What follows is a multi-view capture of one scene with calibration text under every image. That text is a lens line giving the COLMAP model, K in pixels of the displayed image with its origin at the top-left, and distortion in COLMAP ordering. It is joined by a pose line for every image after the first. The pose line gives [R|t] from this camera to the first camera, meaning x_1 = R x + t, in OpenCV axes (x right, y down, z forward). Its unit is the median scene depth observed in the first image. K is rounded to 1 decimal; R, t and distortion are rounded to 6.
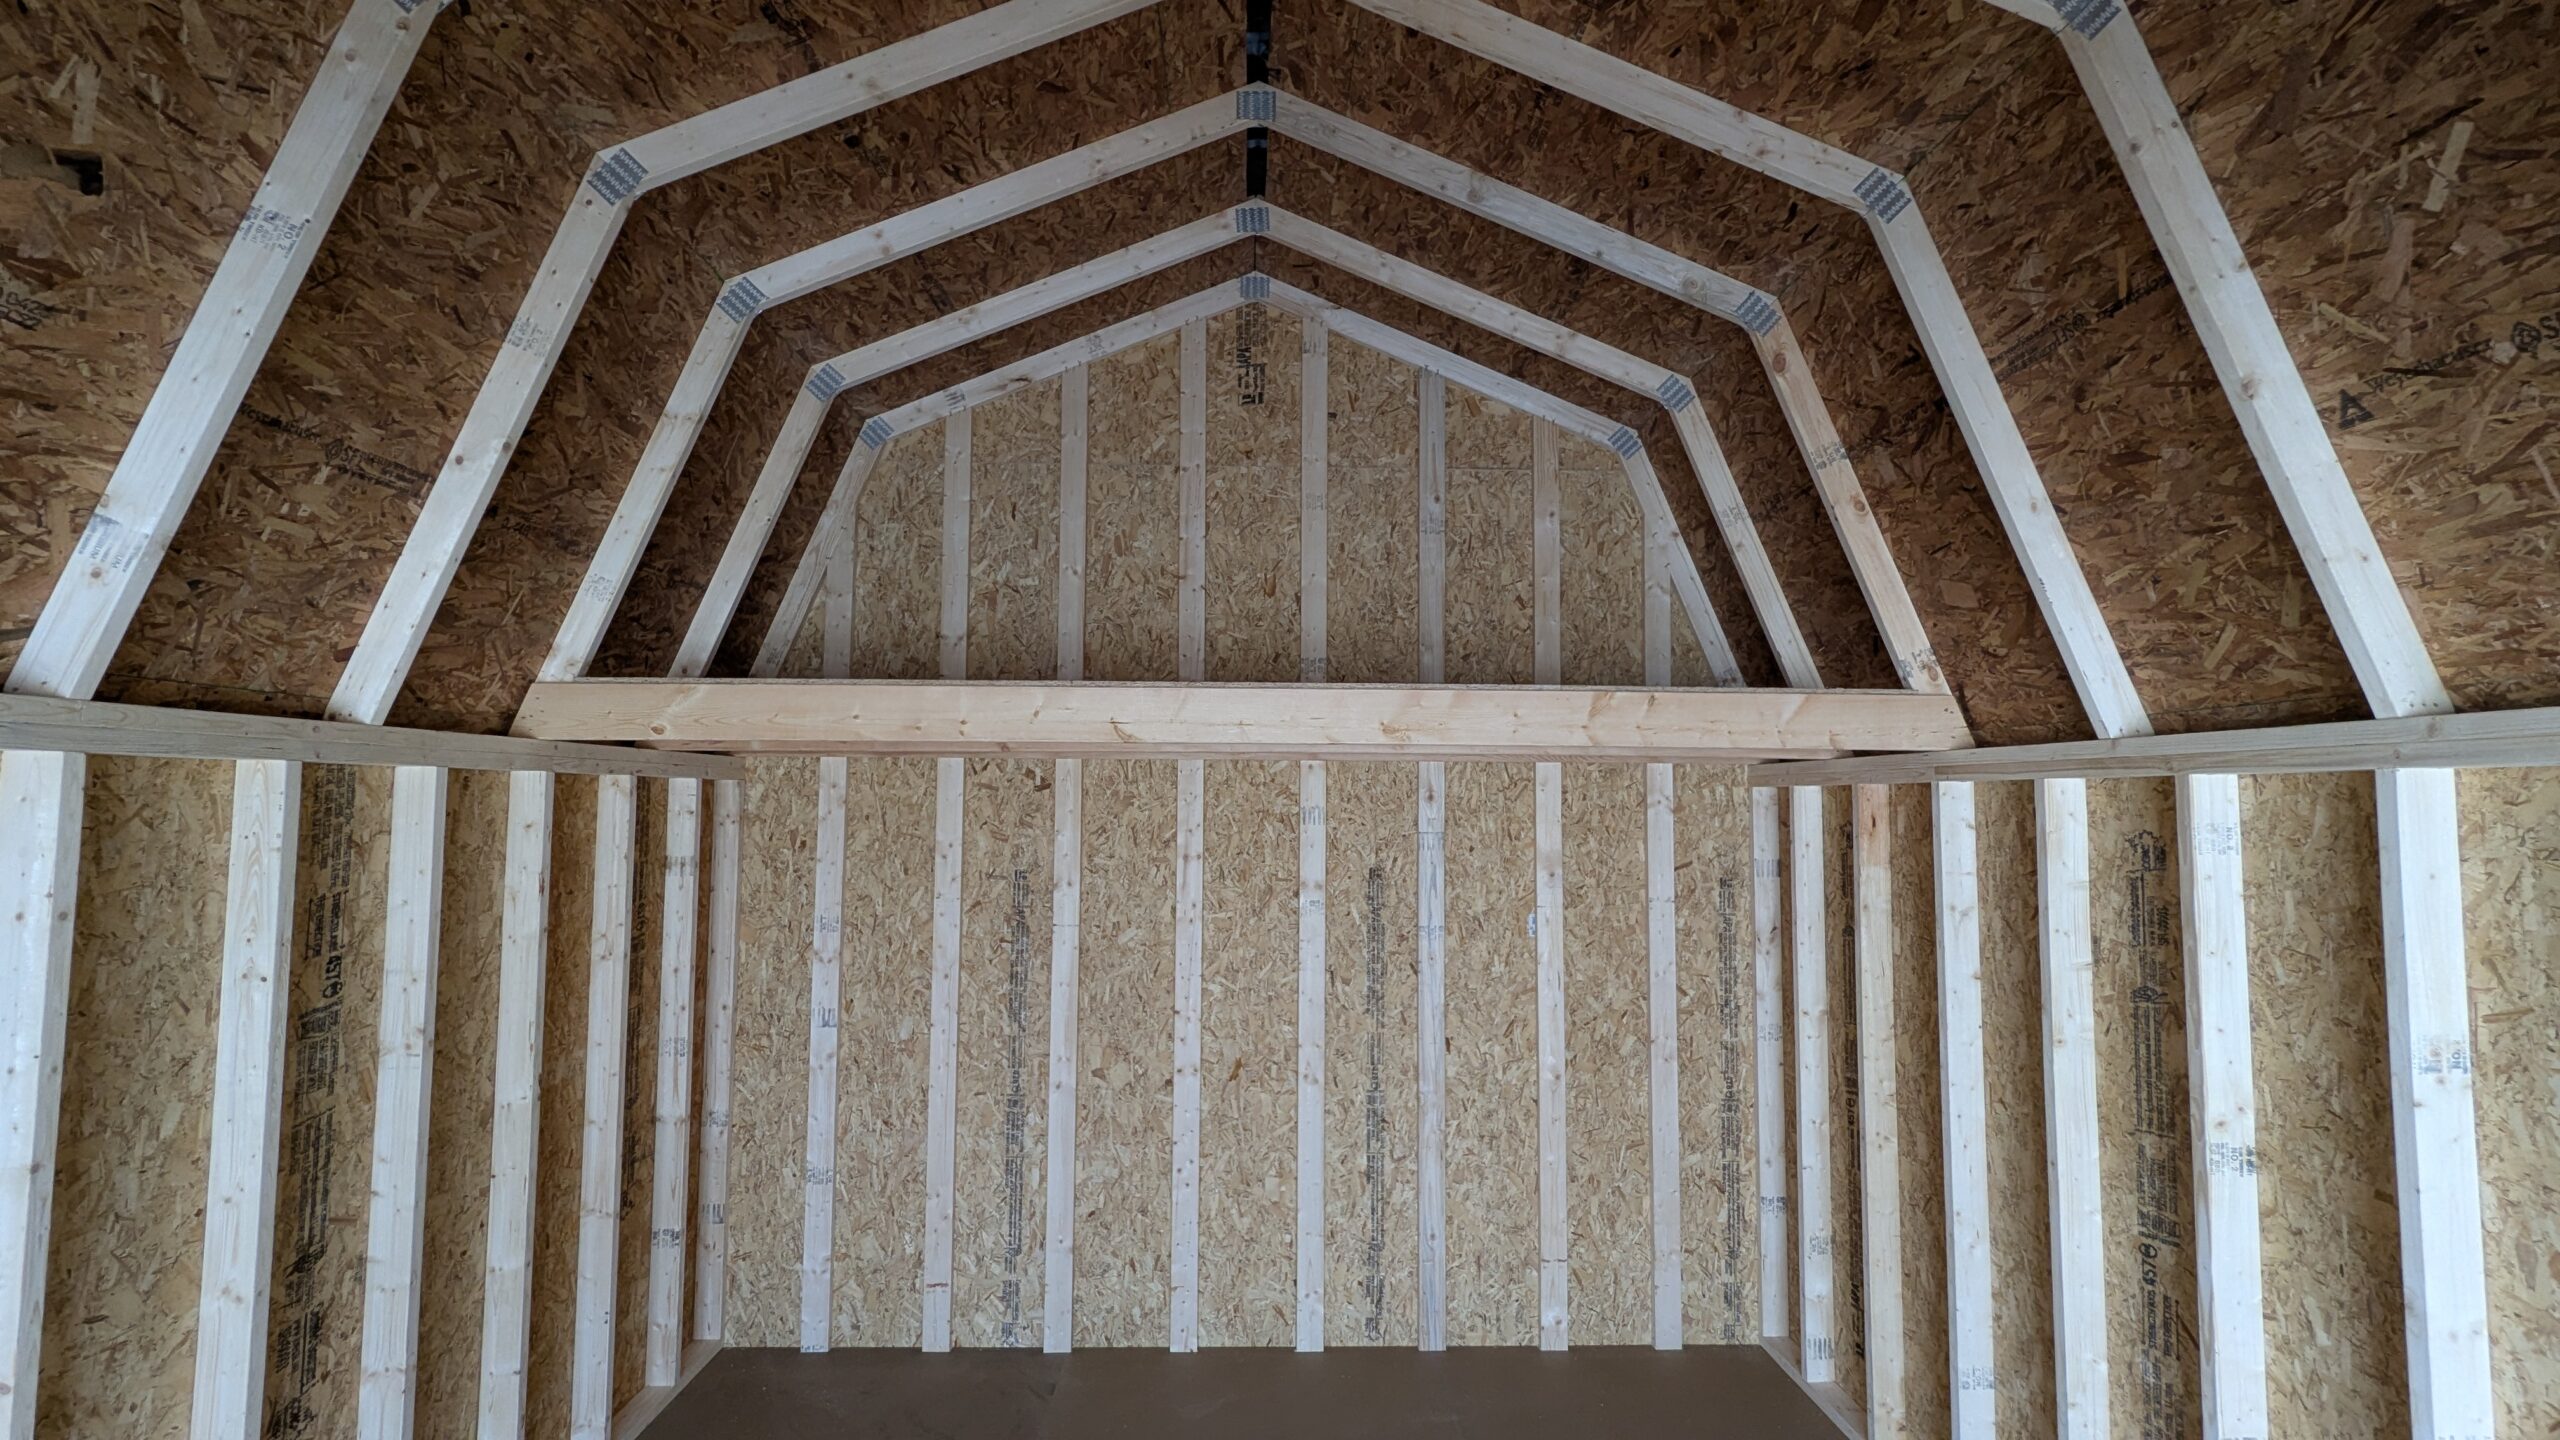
lens RADIAL K [[1202.3, 0, 1286.8], [0, 1202.3, 716.6], [0, 0, 1]] dist [0.002560, -0.000056]
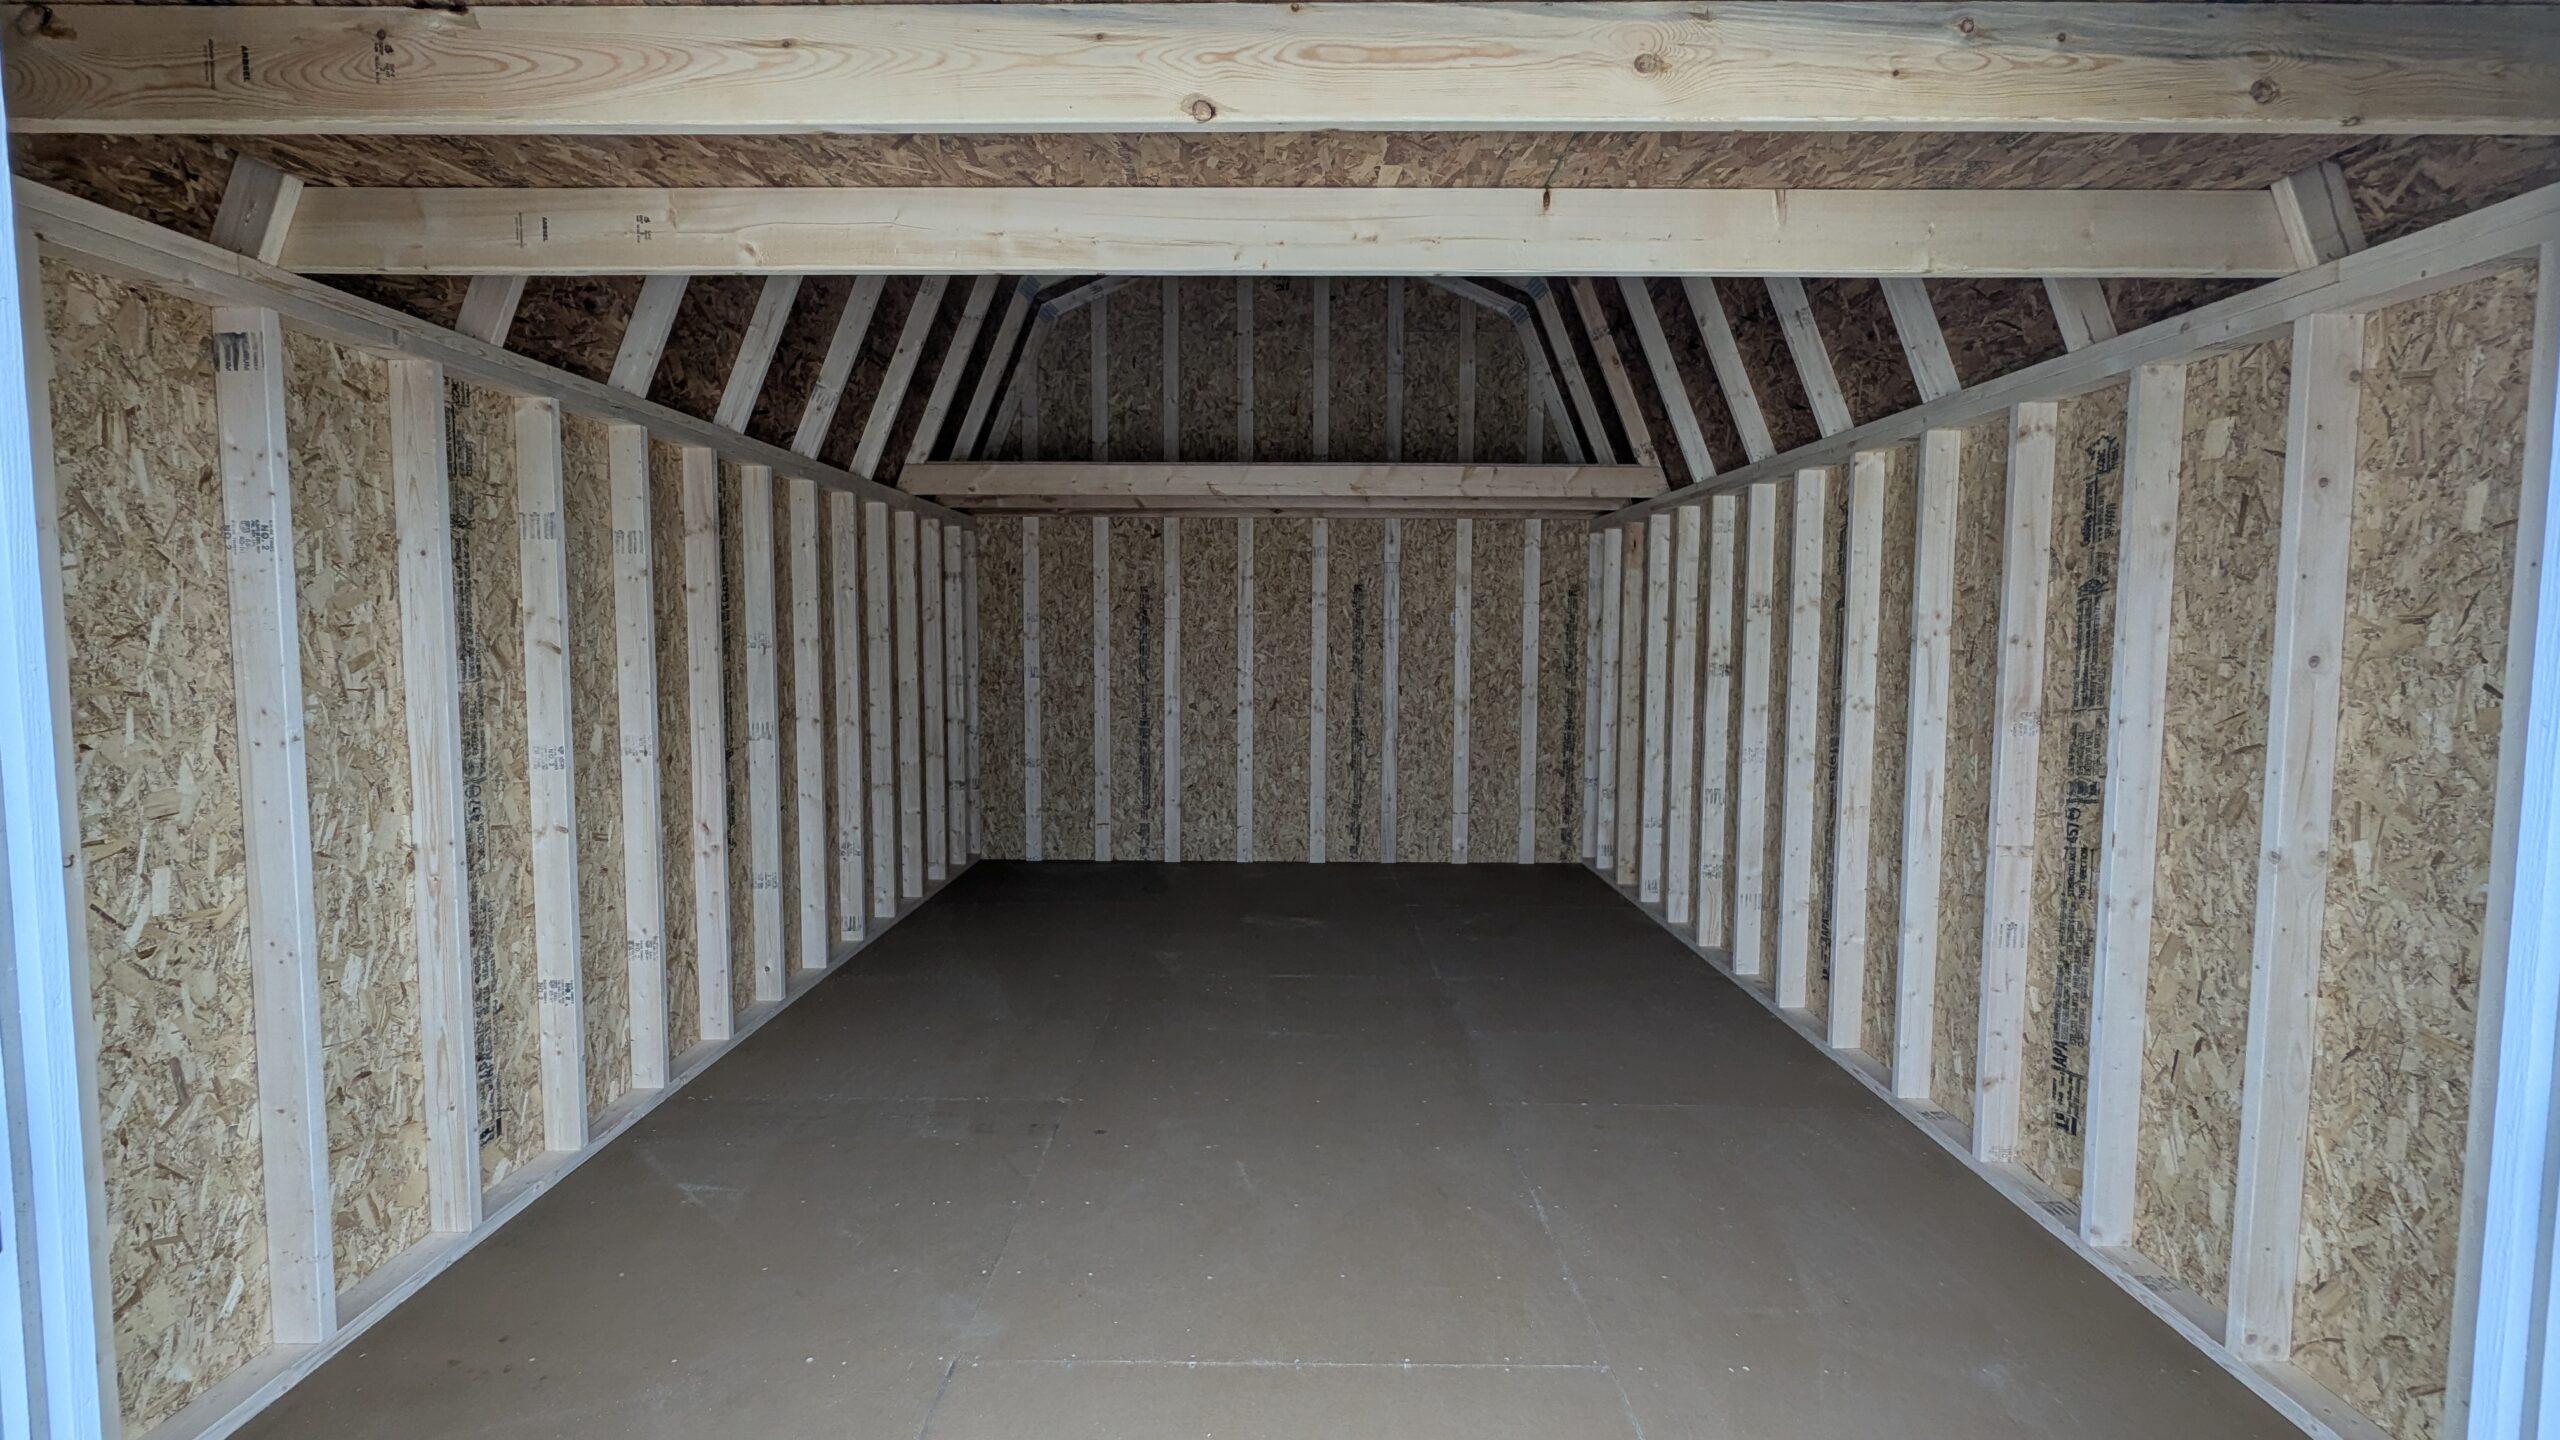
lens RADIAL K [[1202.3, 0, 1283.5], [0, 1202.3, 731.1], [0, 0, 1]] dist [0.002560, -0.000056]
pose [[0.999351, 0.002028, -0.035954, 0.031618], [0.003583, 0.987862, 0.155290, 0.068818], [0.035833, -0.155318, 0.987214, -0.669546]]
